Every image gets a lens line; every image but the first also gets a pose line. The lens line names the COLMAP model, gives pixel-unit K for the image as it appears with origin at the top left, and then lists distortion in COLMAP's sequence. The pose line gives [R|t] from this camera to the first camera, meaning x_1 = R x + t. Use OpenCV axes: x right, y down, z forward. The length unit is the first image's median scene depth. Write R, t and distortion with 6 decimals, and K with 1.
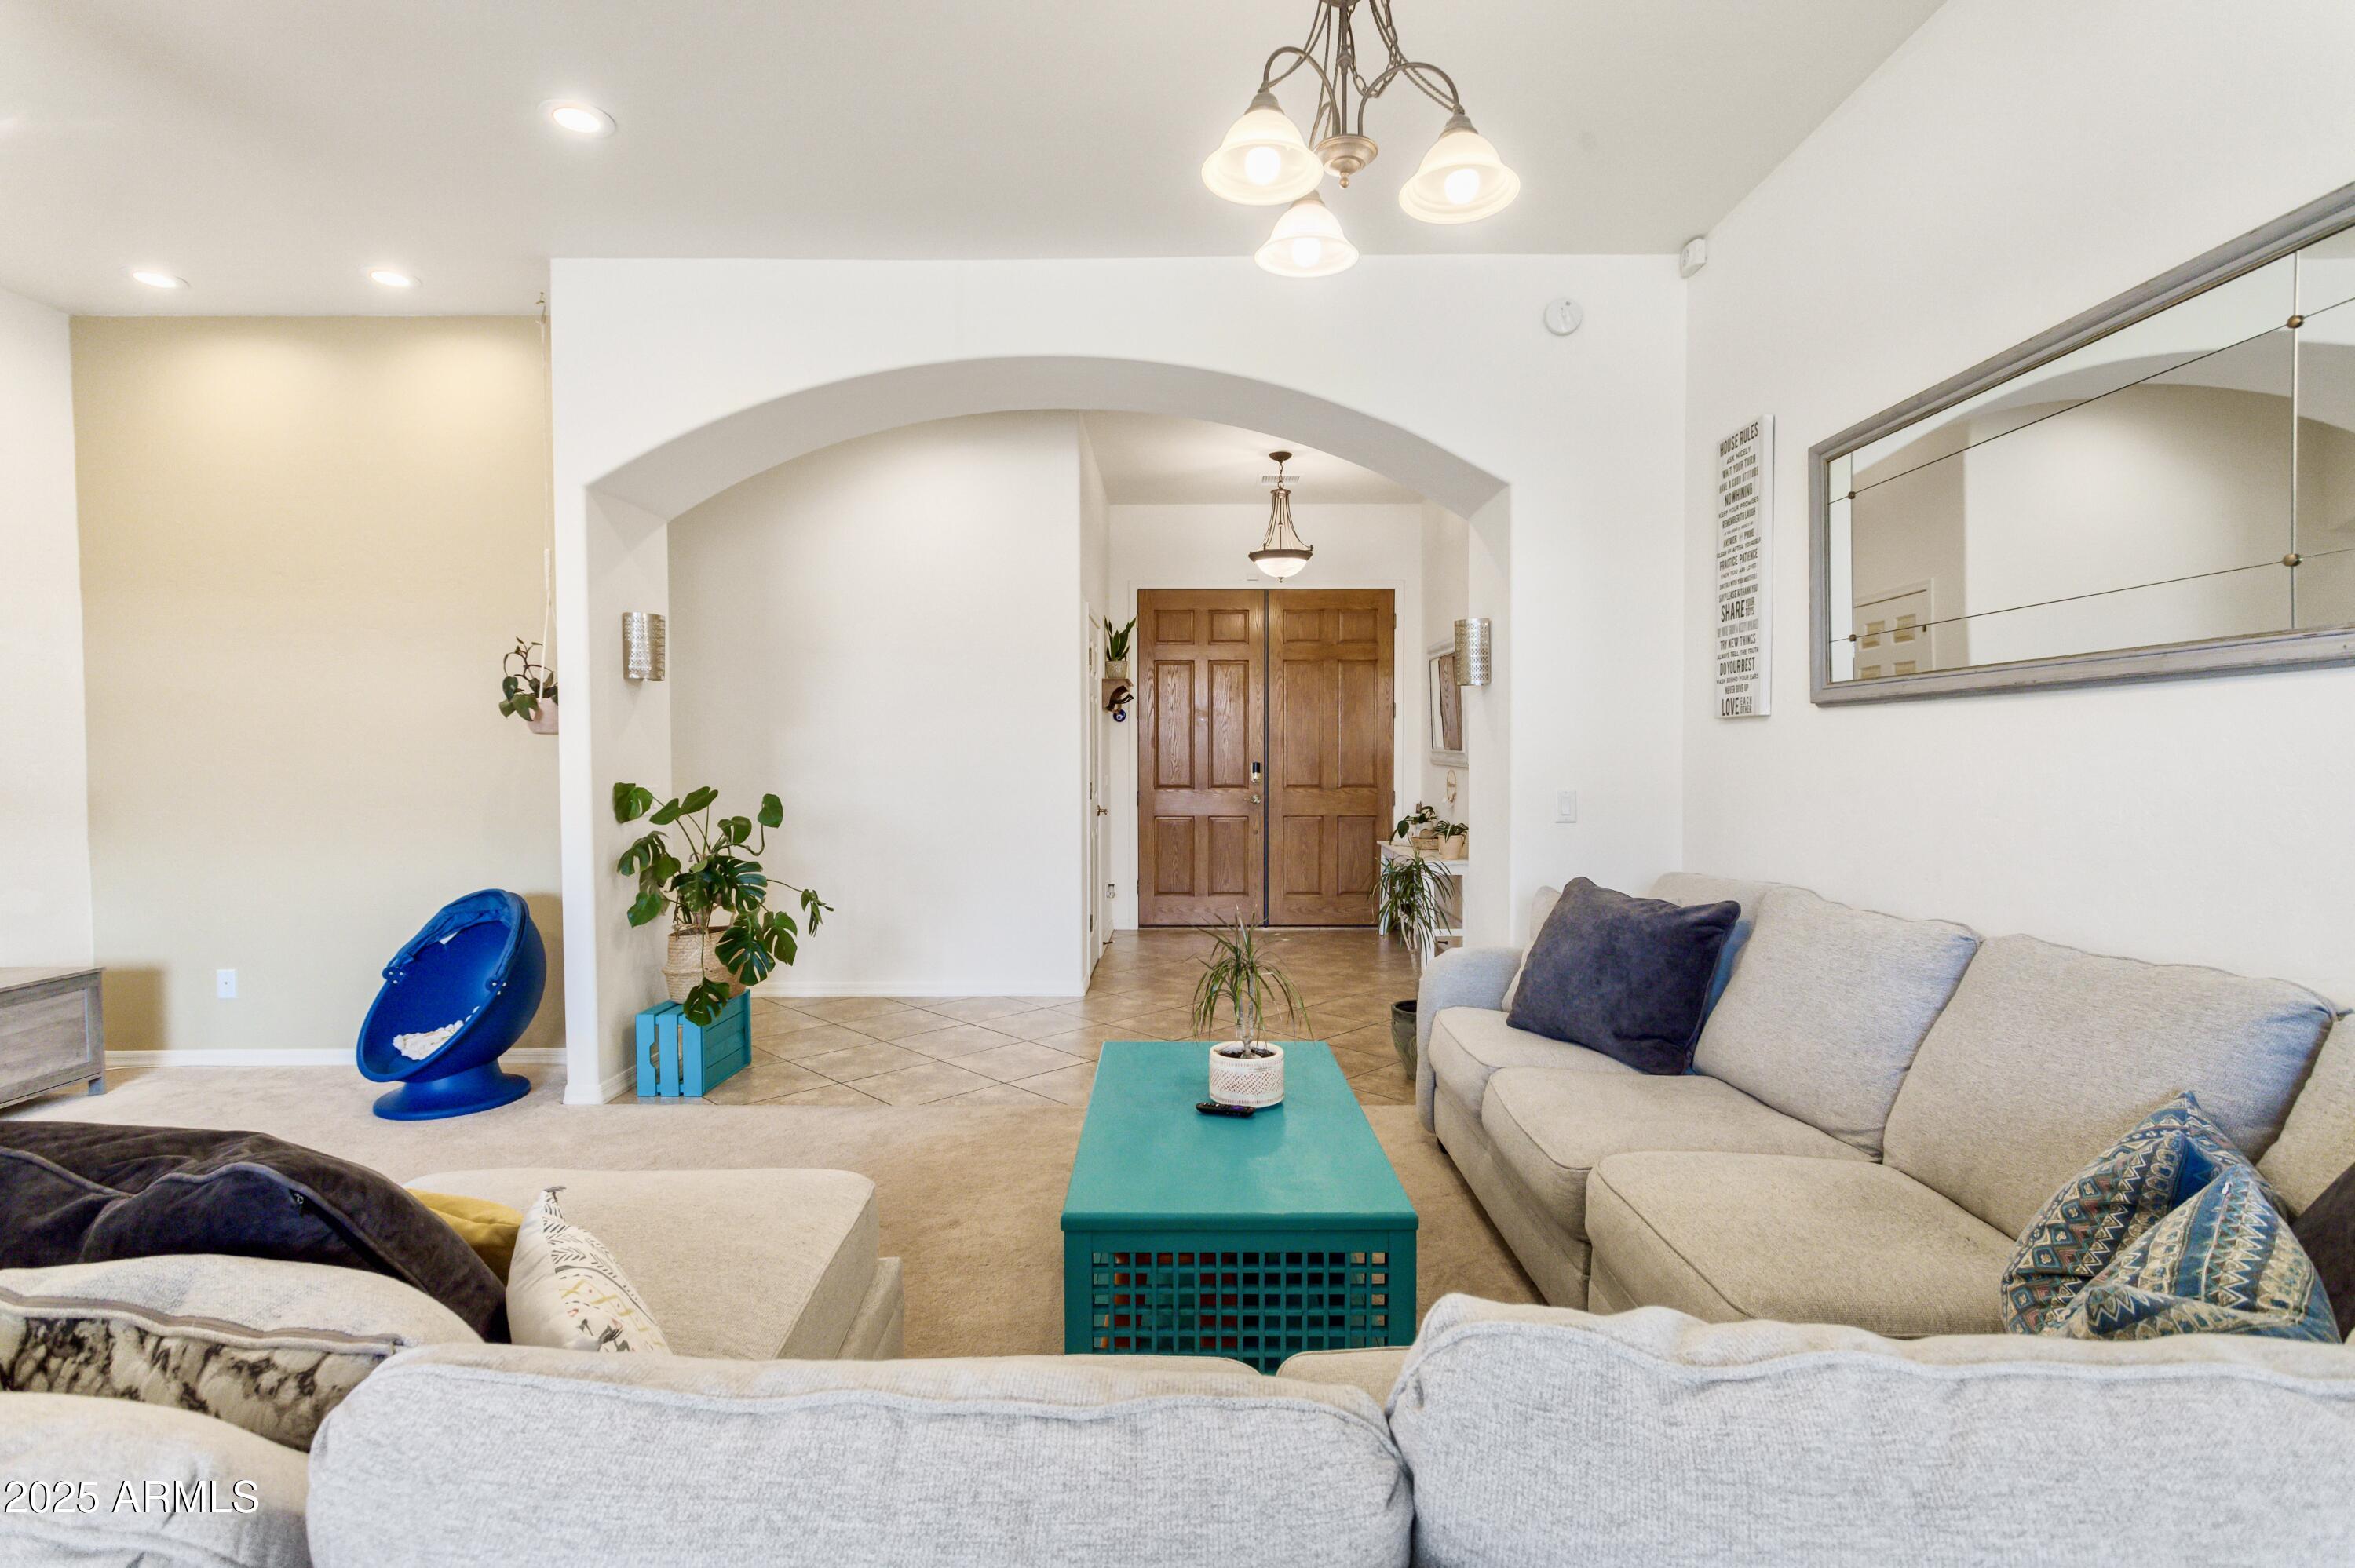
lens RADIAL K [[1136.6, 0, 1180.4], [0, 1136.6, 793.8], [0, 0, 1]] dist [0.004327, 0.002222]
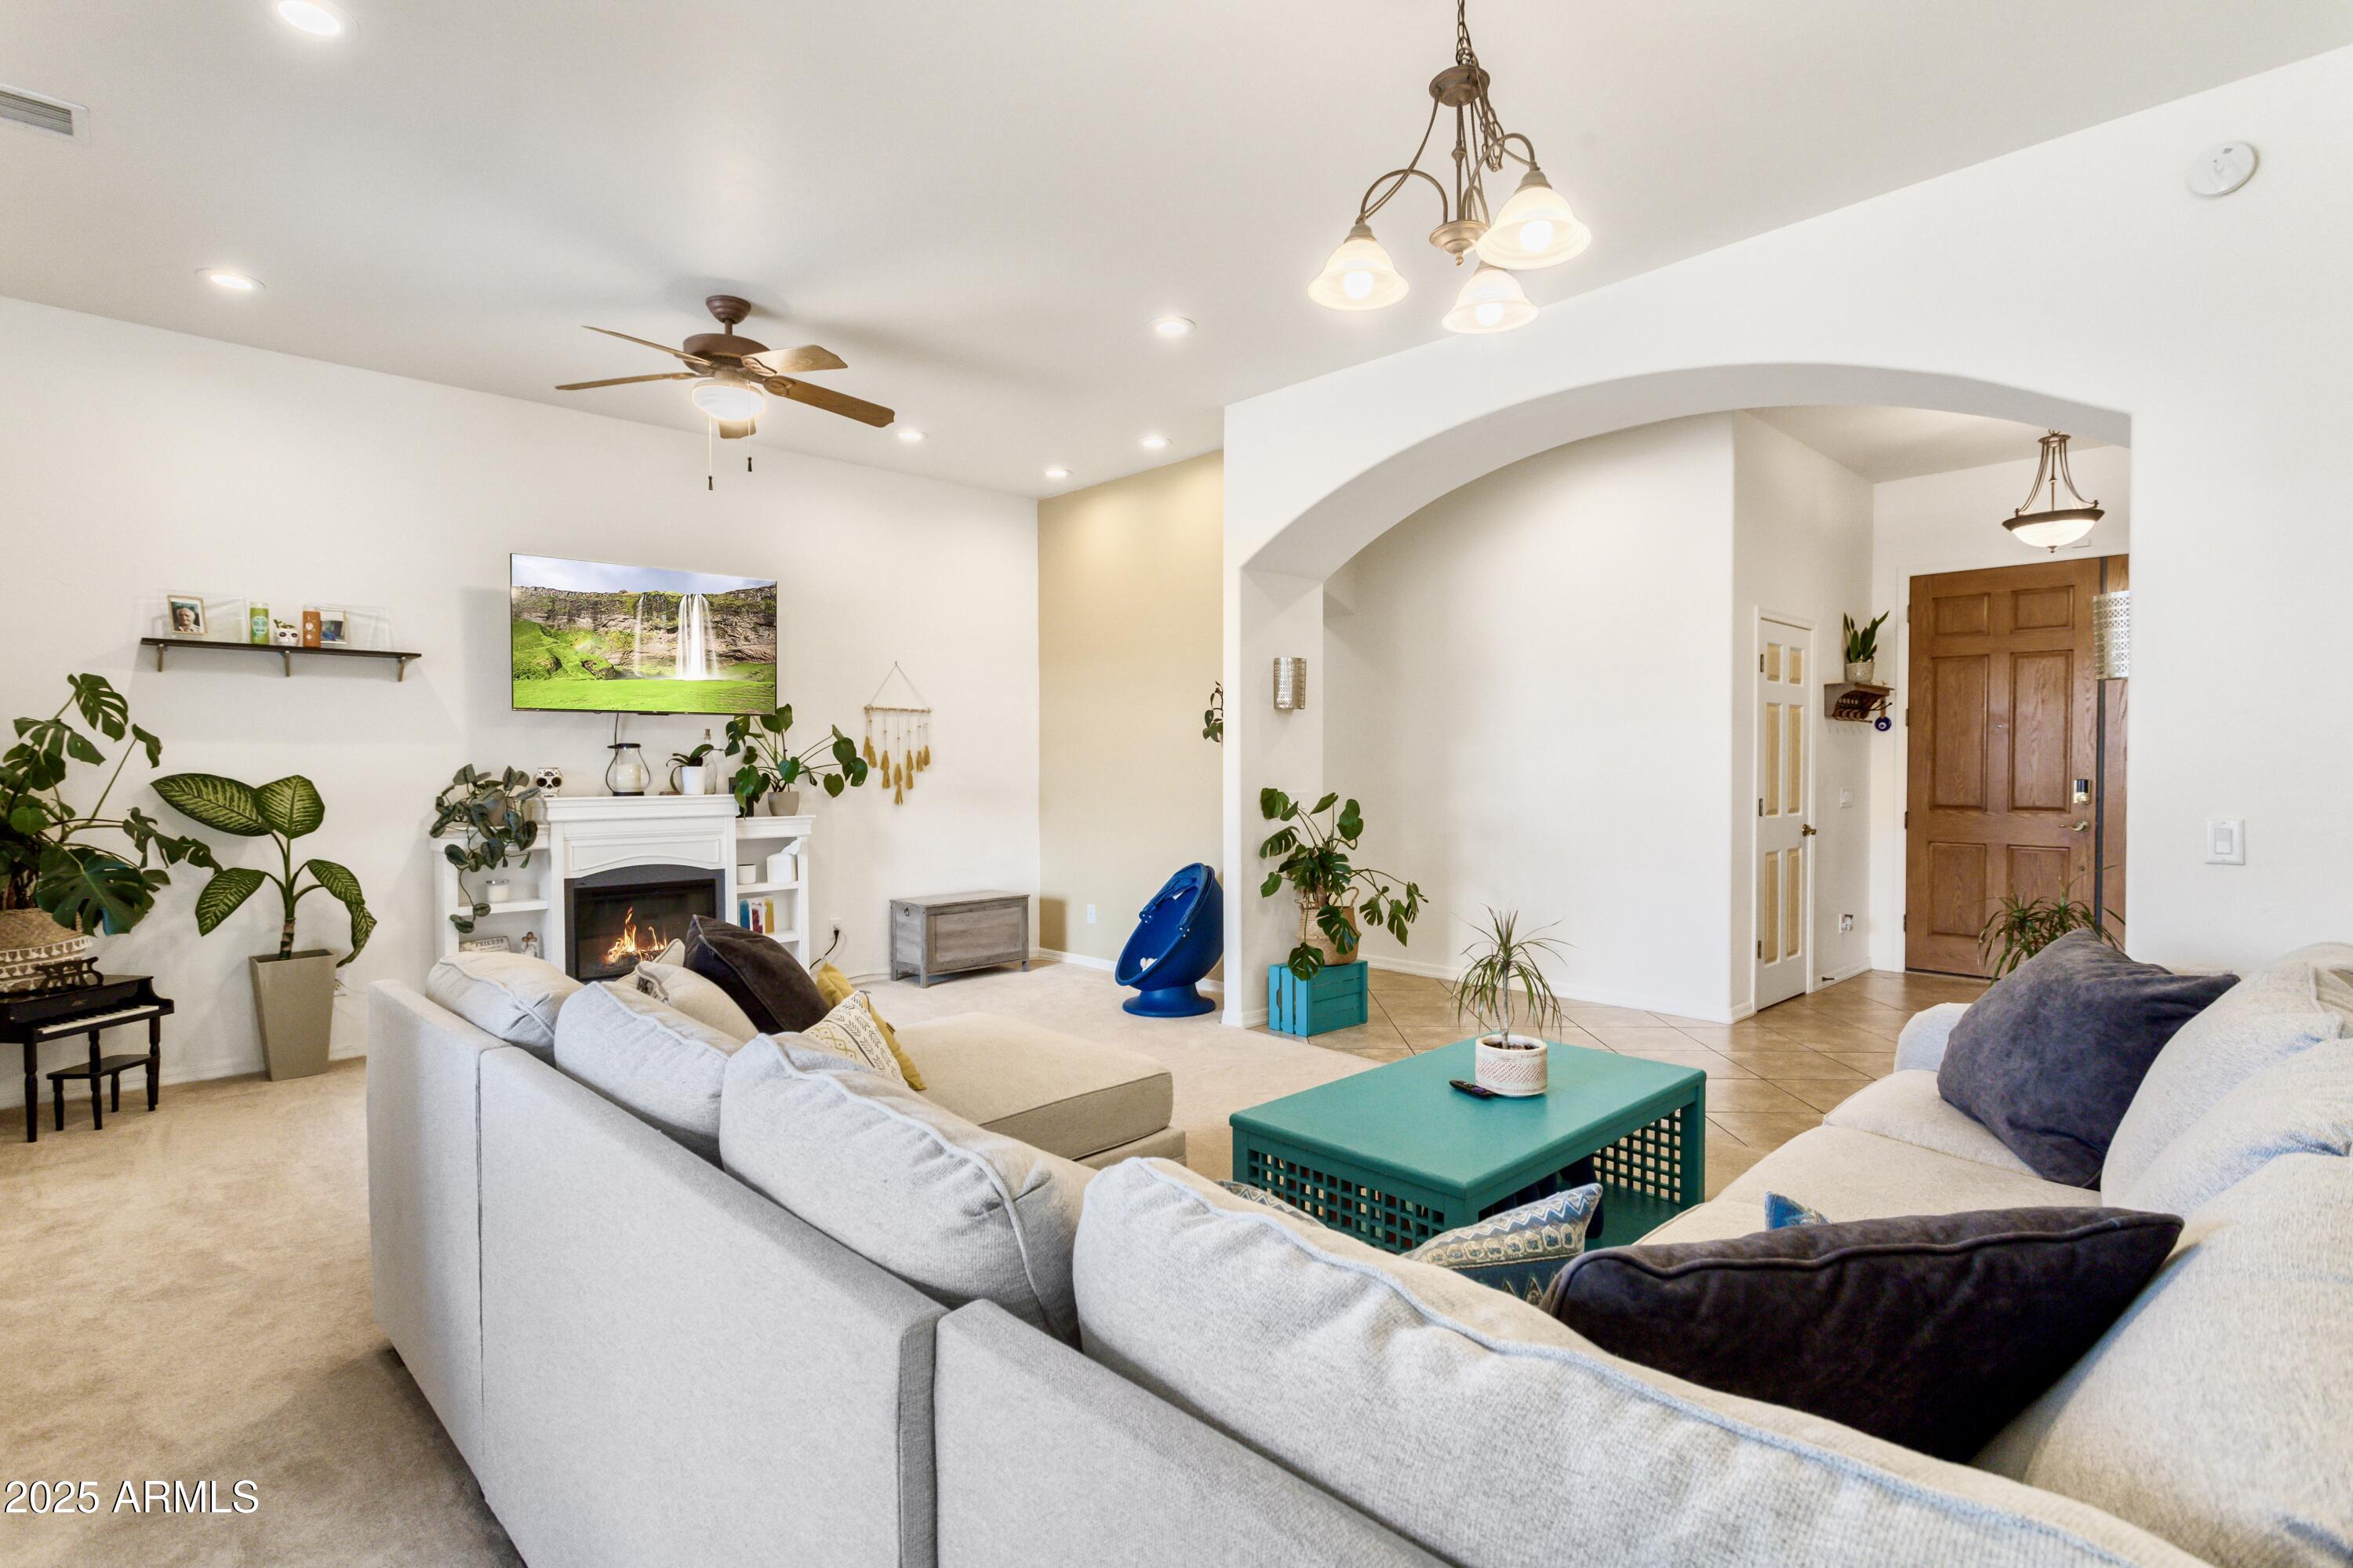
lens RADIAL K [[1135.9, 0, 1172.8], [0, 1135.9, 799.5], [0, 0, 1]] dist [0.004327, 0.002222]
pose [[0.690978, 0.023781, -0.722485, 0.384945], [-0.028375, 0.999581, 0.005765, -0.001323], [0.722319, 0.016516, 0.691363, 0.012435]]
